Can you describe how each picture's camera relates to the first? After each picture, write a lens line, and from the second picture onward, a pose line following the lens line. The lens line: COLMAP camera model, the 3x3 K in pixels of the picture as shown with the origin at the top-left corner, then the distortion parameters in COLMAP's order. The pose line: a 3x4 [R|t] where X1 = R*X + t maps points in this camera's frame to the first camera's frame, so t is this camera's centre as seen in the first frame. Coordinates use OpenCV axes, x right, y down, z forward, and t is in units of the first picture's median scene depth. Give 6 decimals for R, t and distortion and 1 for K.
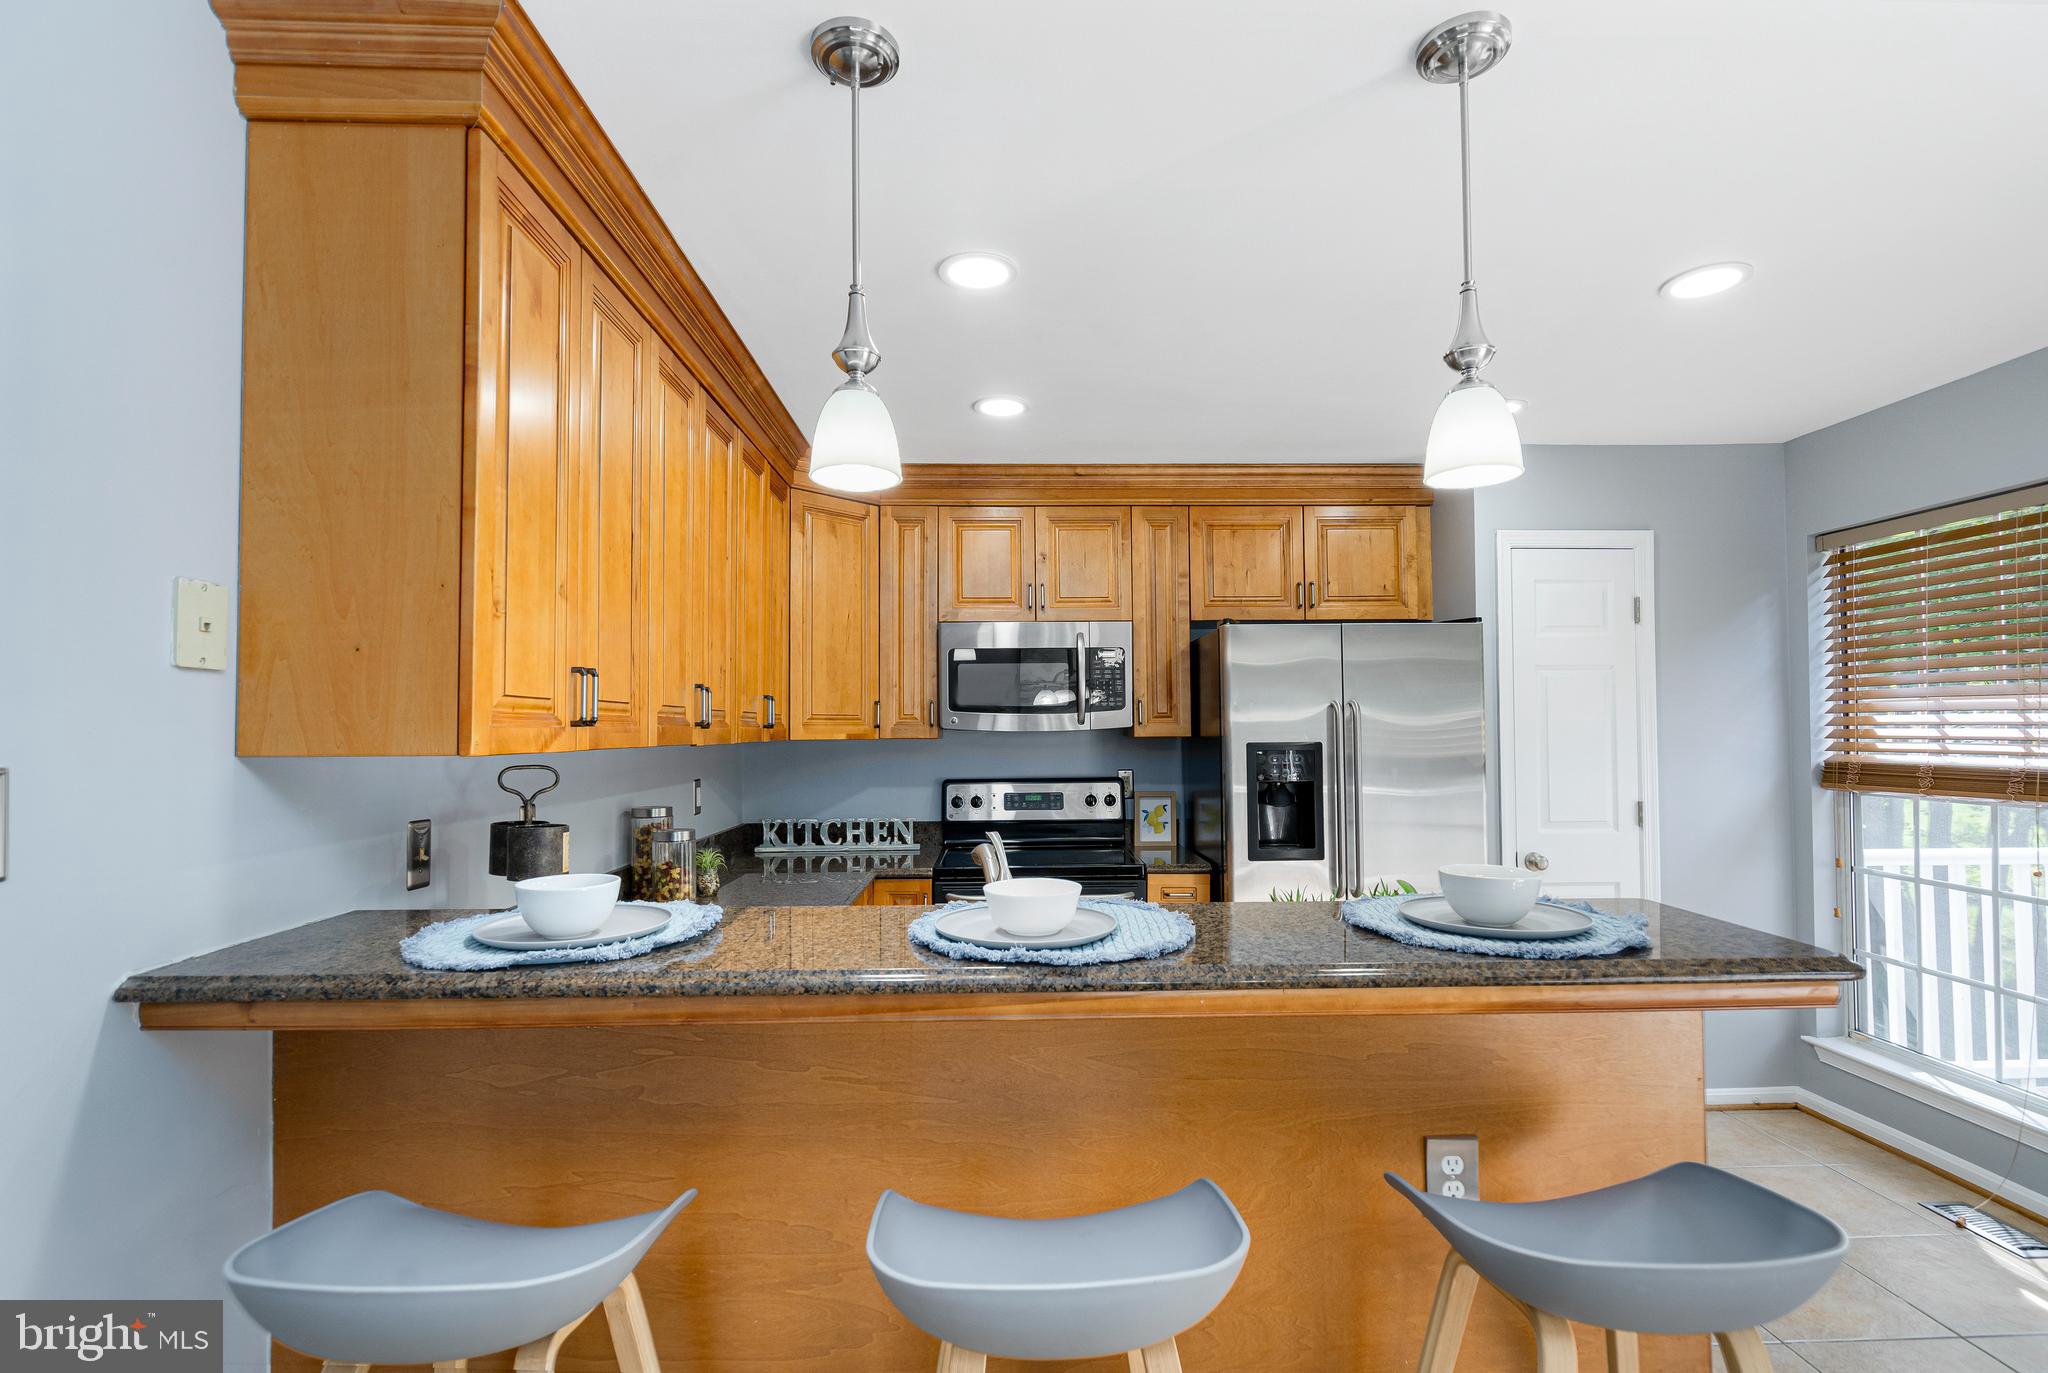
lens RADIAL K [[970.6, 0, 1017.9], [0, 970.6, 702.5], [0, 0, 1]] dist [-0.004946, 0.000642]
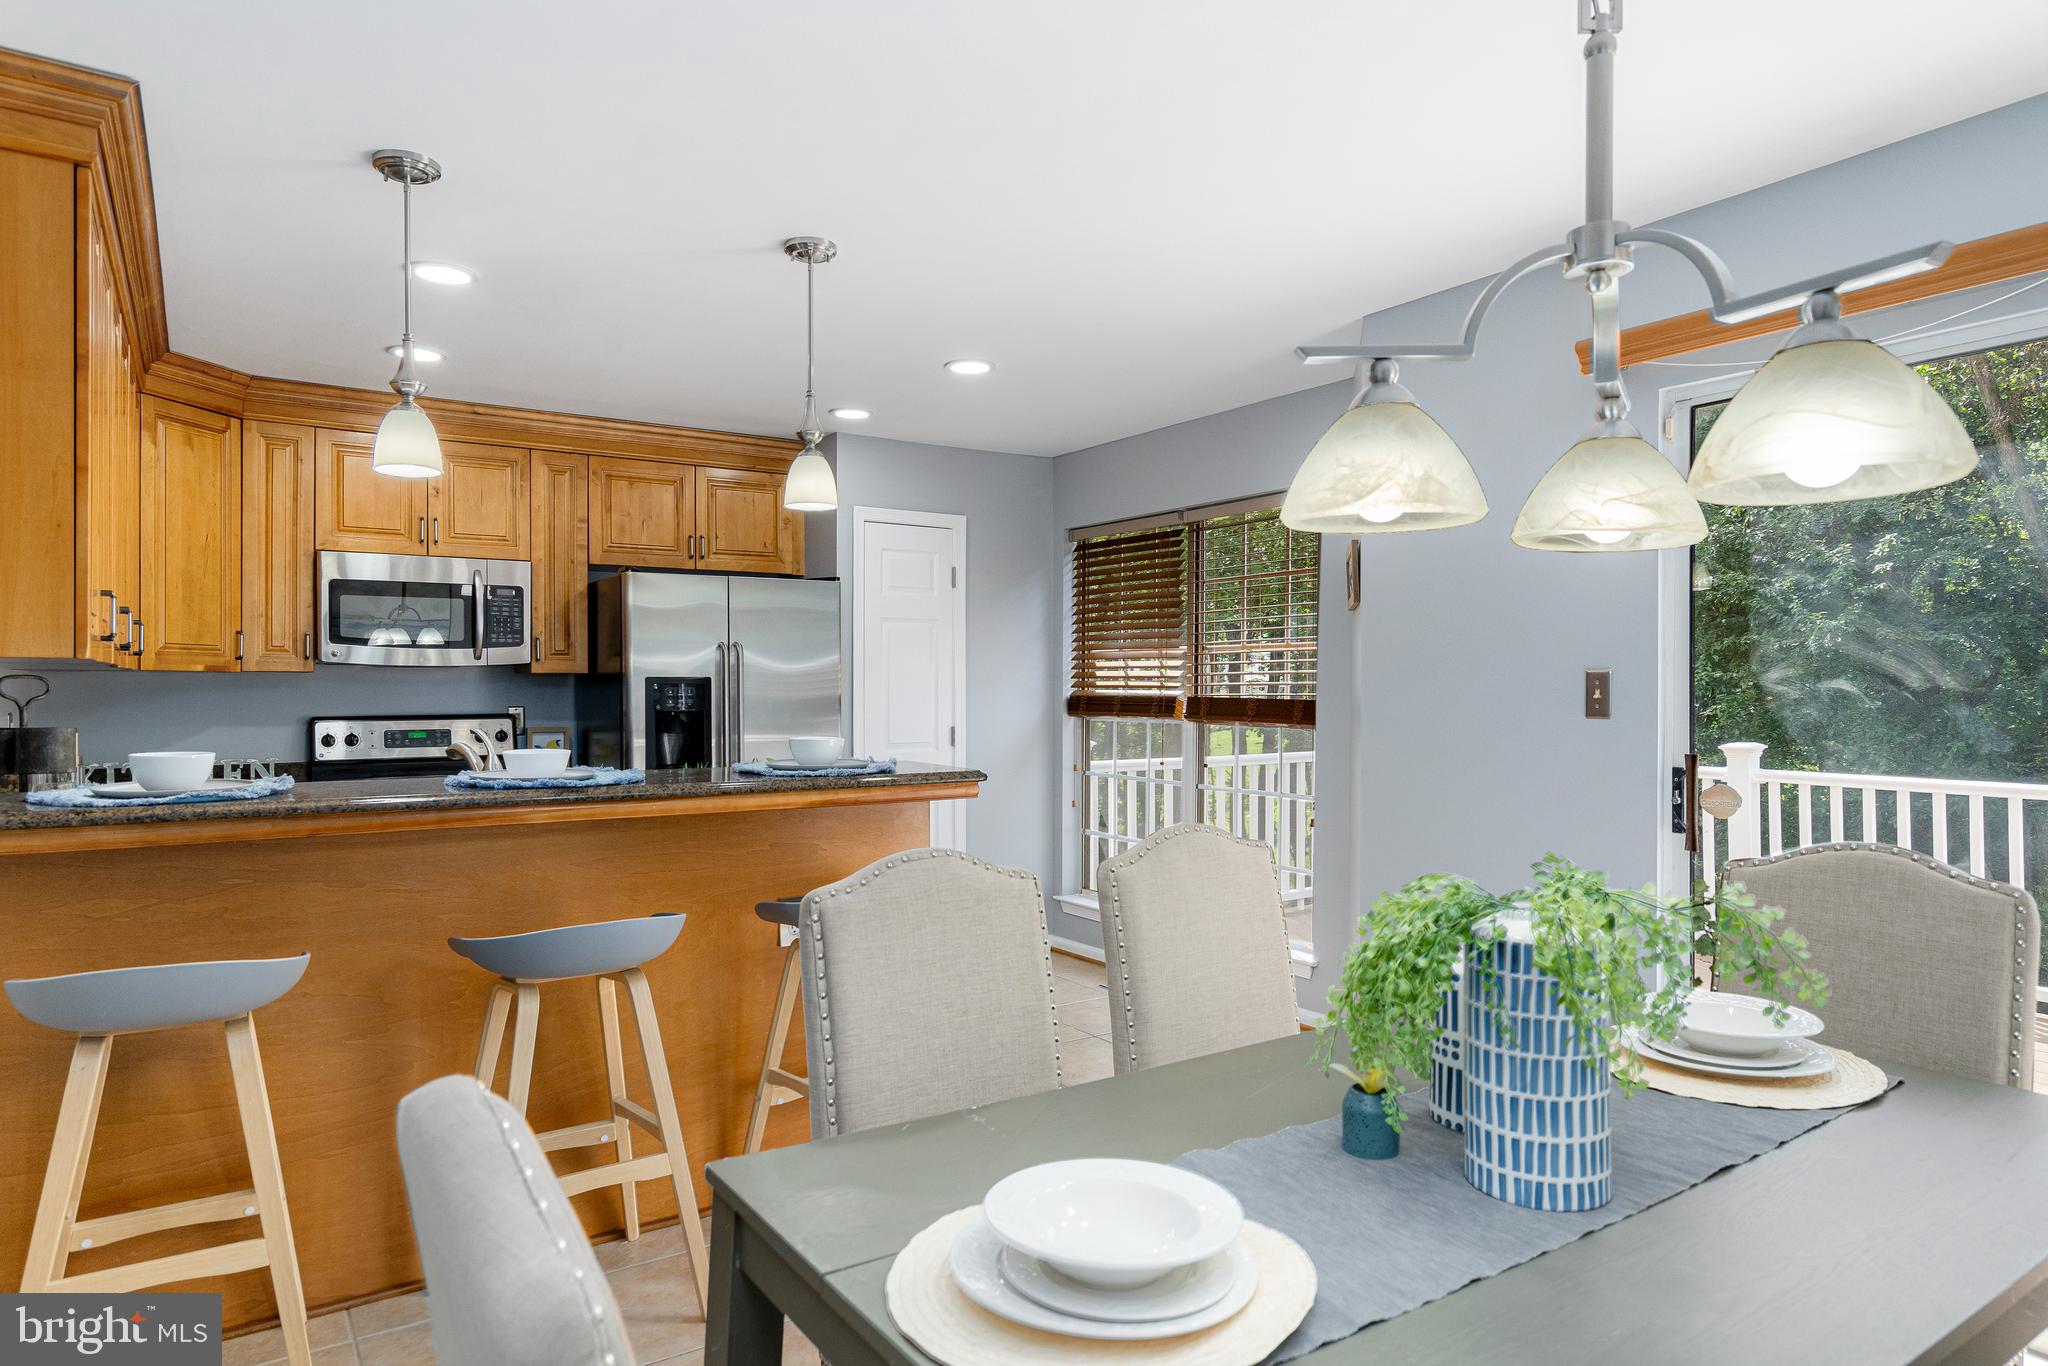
lens RADIAL K [[1198.3, 0, 1020.0], [0, 1198.3, 685.4], [0, 0, 1]] dist [0.005971, -0.004447]
pose [[0.842322, 0.005070, 0.538951, -0.134812], [-0.019752, 0.999574, 0.021466, 0.011398], [-0.538613, -0.028726, 0.842063, -0.371985]]
